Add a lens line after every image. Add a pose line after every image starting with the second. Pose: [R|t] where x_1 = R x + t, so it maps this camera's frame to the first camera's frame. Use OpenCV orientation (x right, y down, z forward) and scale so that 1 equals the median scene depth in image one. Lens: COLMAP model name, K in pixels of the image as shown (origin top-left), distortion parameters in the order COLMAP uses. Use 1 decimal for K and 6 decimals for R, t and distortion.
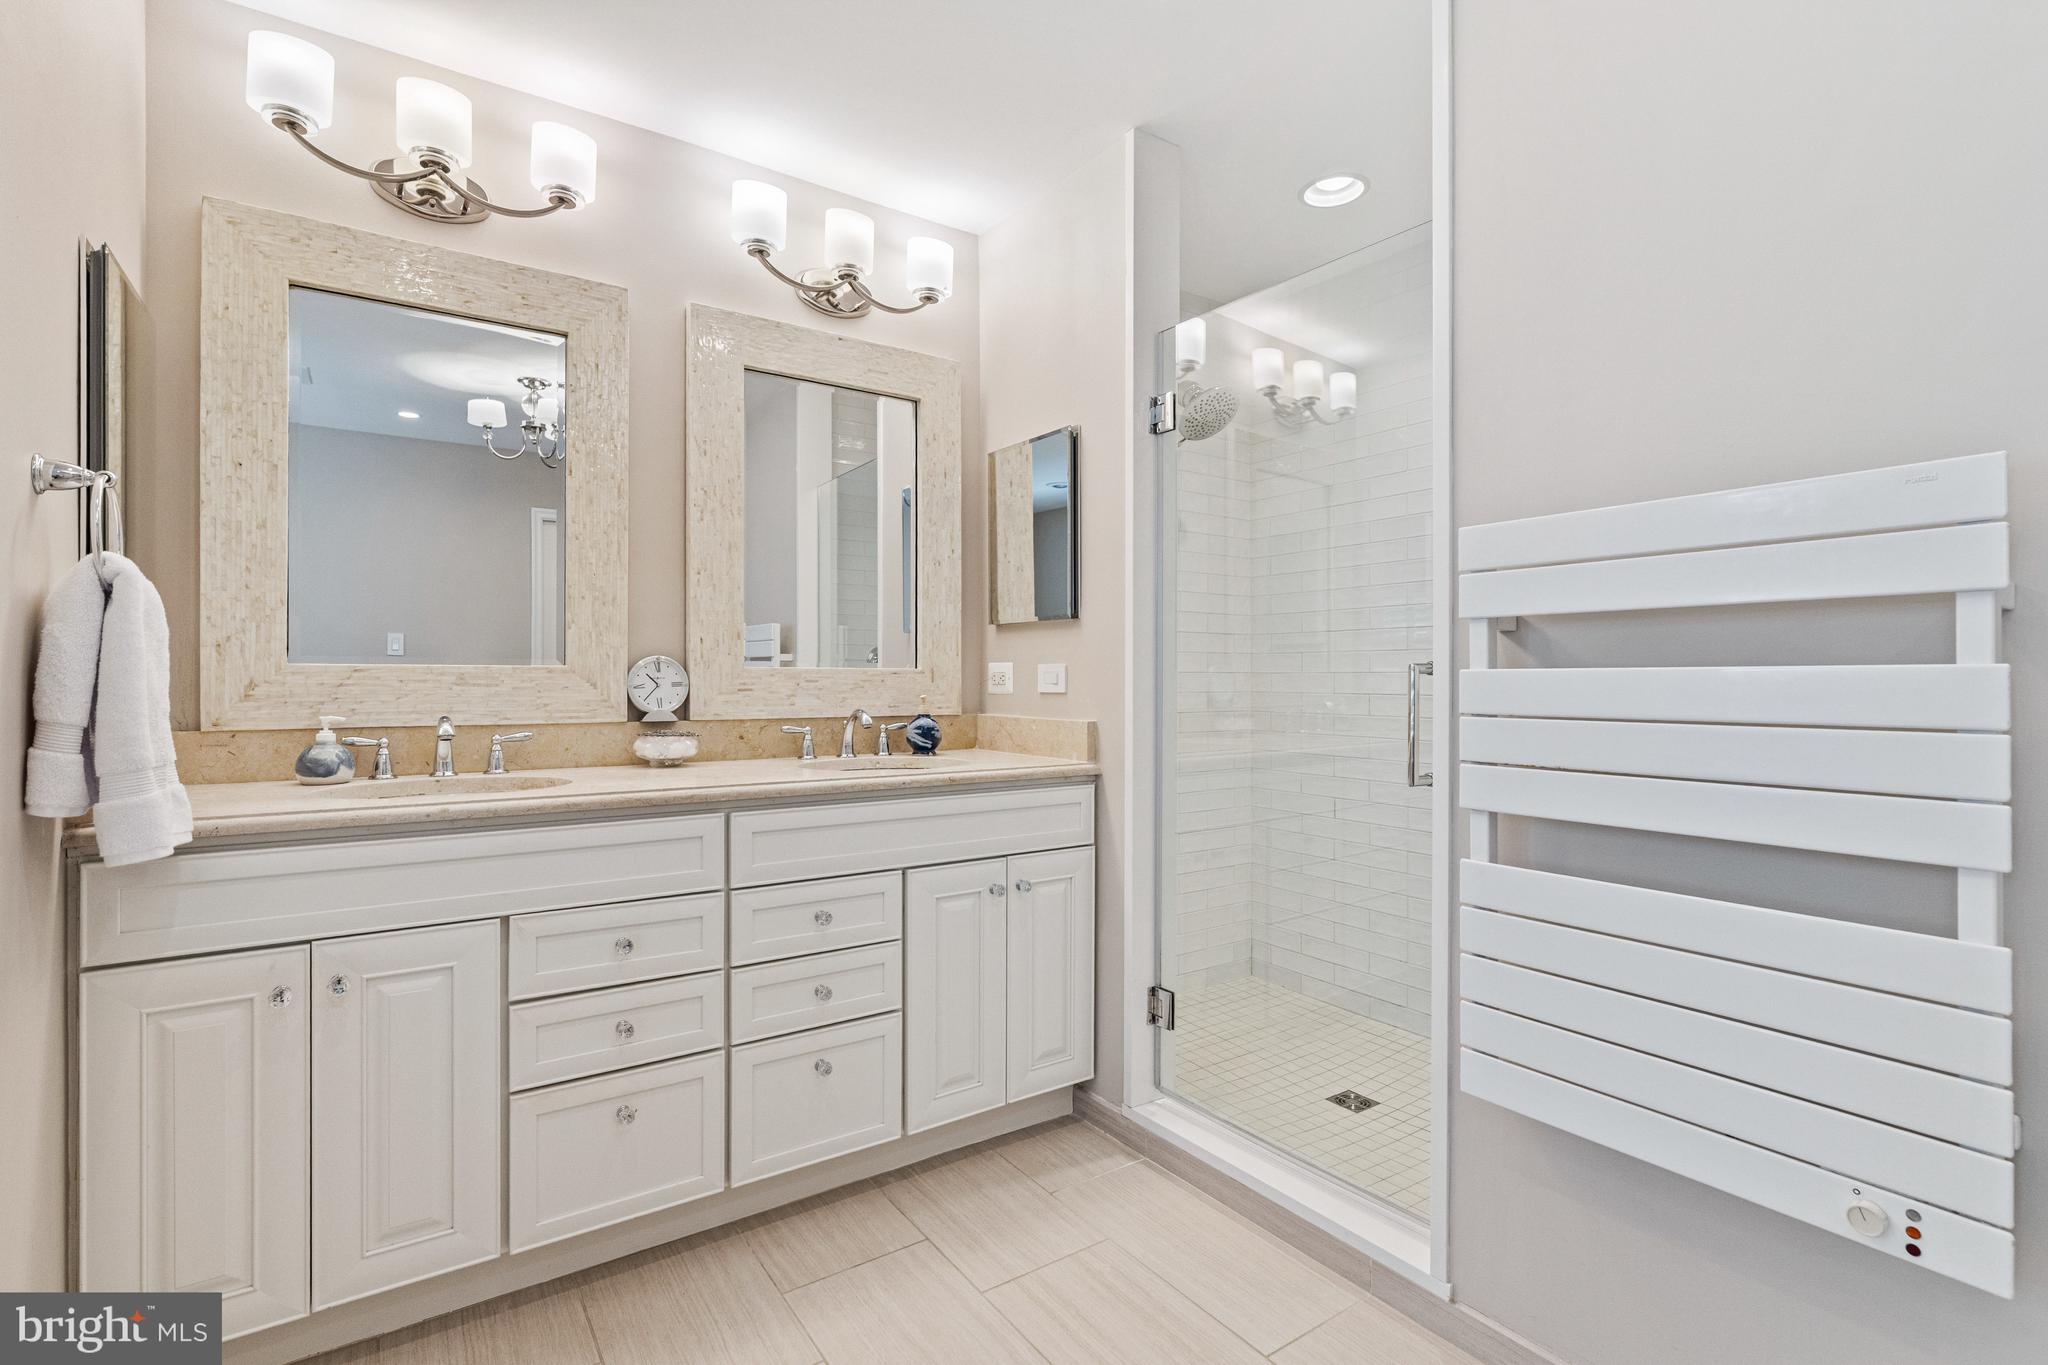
lens RADIAL K [[943.7, 0, 1000.9], [0, 943.7, 683.5], [0, 0, 1]] dist [-0.003441, 0.000441]
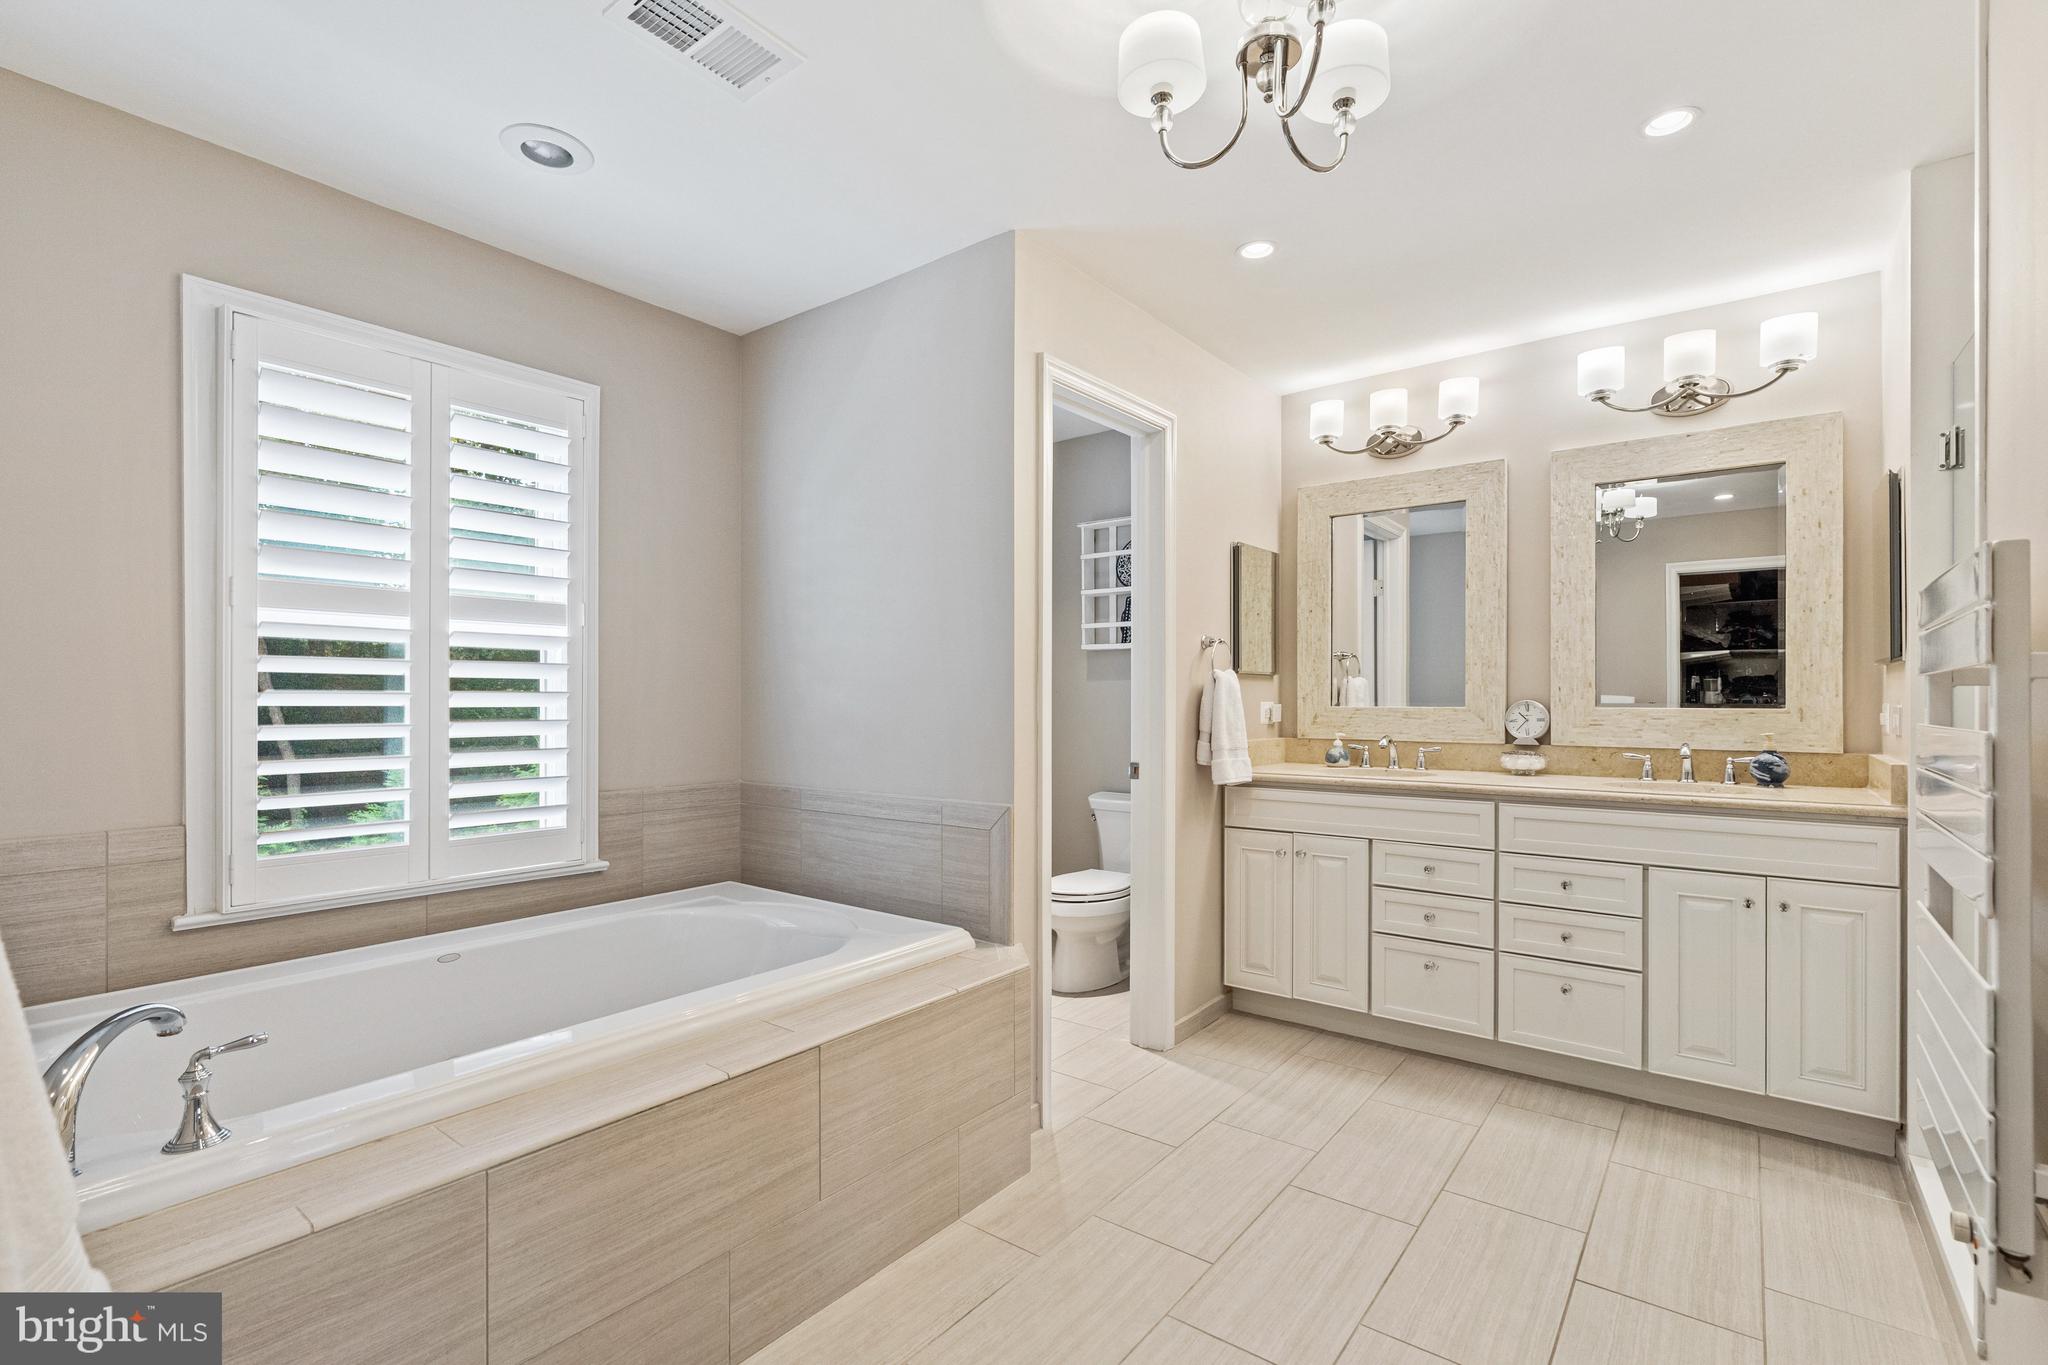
lens RADIAL K [[943.7, 0, 1000.9], [0, 943.7, 683.5], [0, 0, 1]] dist [-0.003441, 0.000441]
pose [[0.282050, -0.016847, -0.959252, 0.850835], [-0.003609, 0.999820, -0.018620, -0.025994], [0.959393, 0.008714, 0.281938, -0.211002]]
